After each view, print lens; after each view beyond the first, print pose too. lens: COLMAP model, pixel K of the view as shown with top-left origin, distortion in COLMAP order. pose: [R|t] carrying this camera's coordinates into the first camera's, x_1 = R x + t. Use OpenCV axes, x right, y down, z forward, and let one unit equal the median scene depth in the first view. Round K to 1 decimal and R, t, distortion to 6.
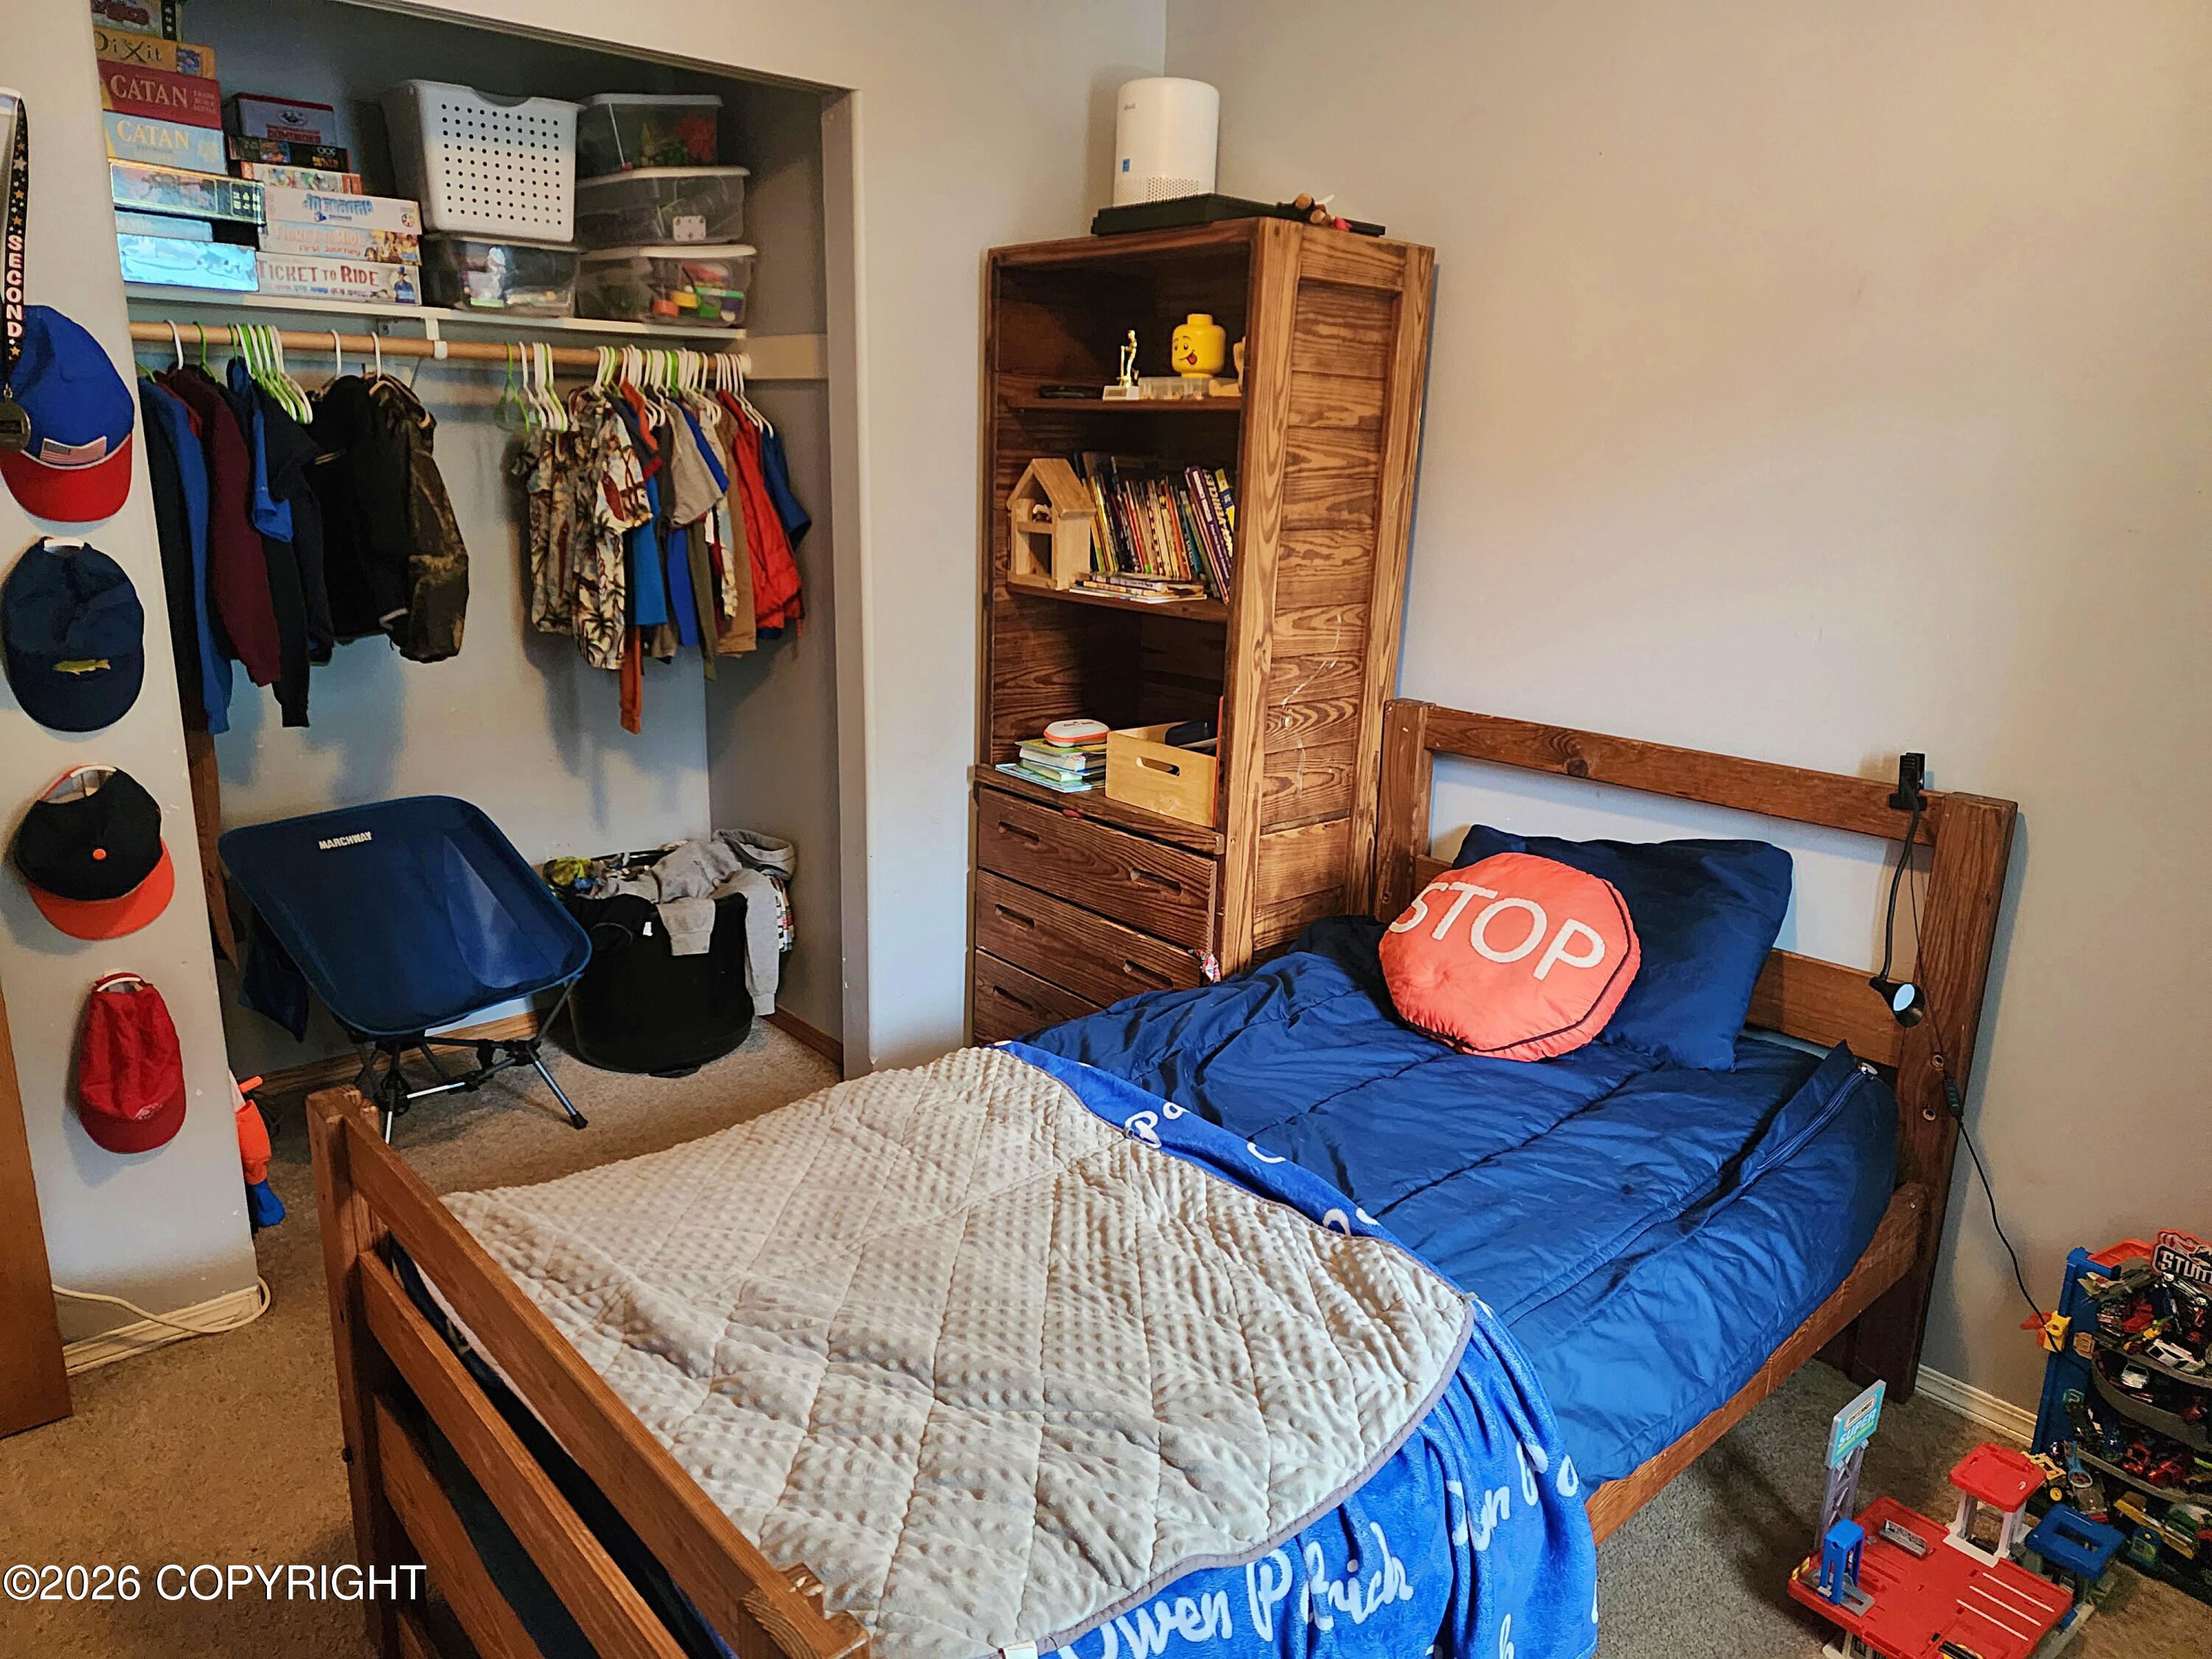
lens RADIAL K [[1462.2, 0, 1106.0], [0, 1462.2, 829.5], [0, 0, 1]] dist [-0.007167, -0.003436]
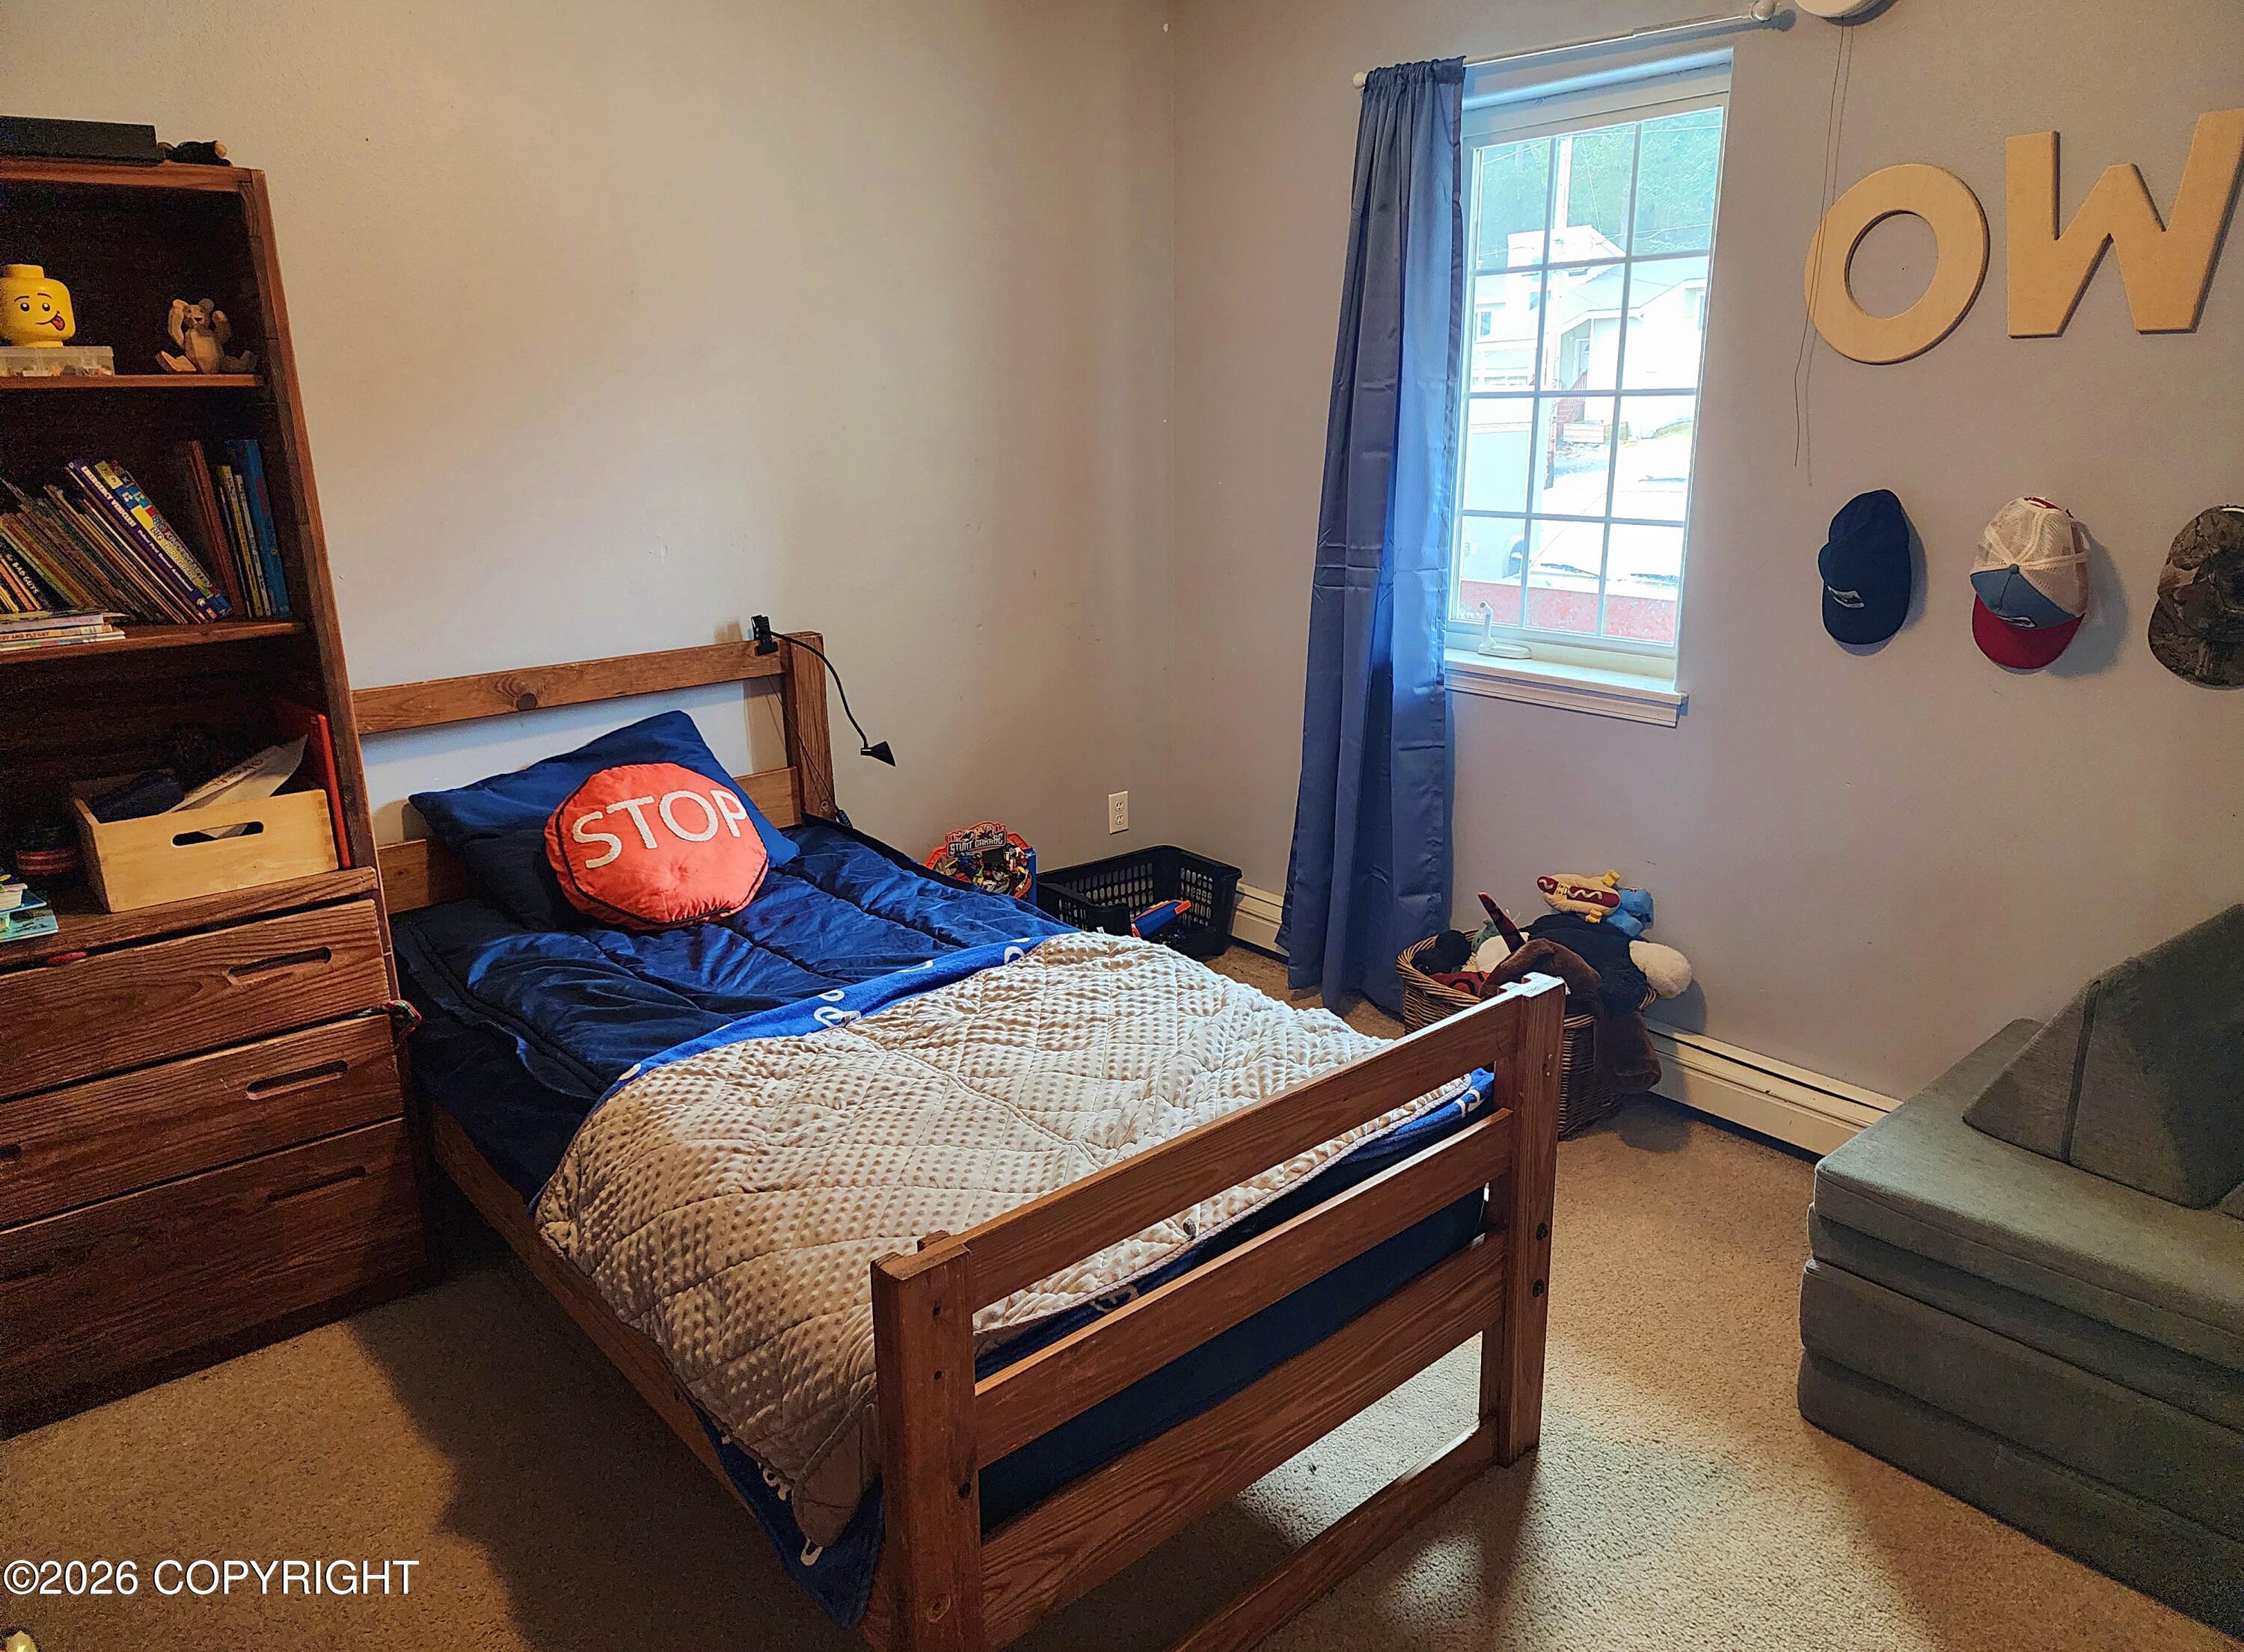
lens RADIAL K [[1502.6, 0, 1122.0], [0, 1502.6, 826.0], [0, 0, 1]] dist [0.057102, -0.000716]
pose [[-0.028165, -0.293271, 0.955614, -0.939288], [0.264779, 0.919657, 0.290040, -0.193495], [-0.963898, 0.261196, 0.051750, 0.592311]]
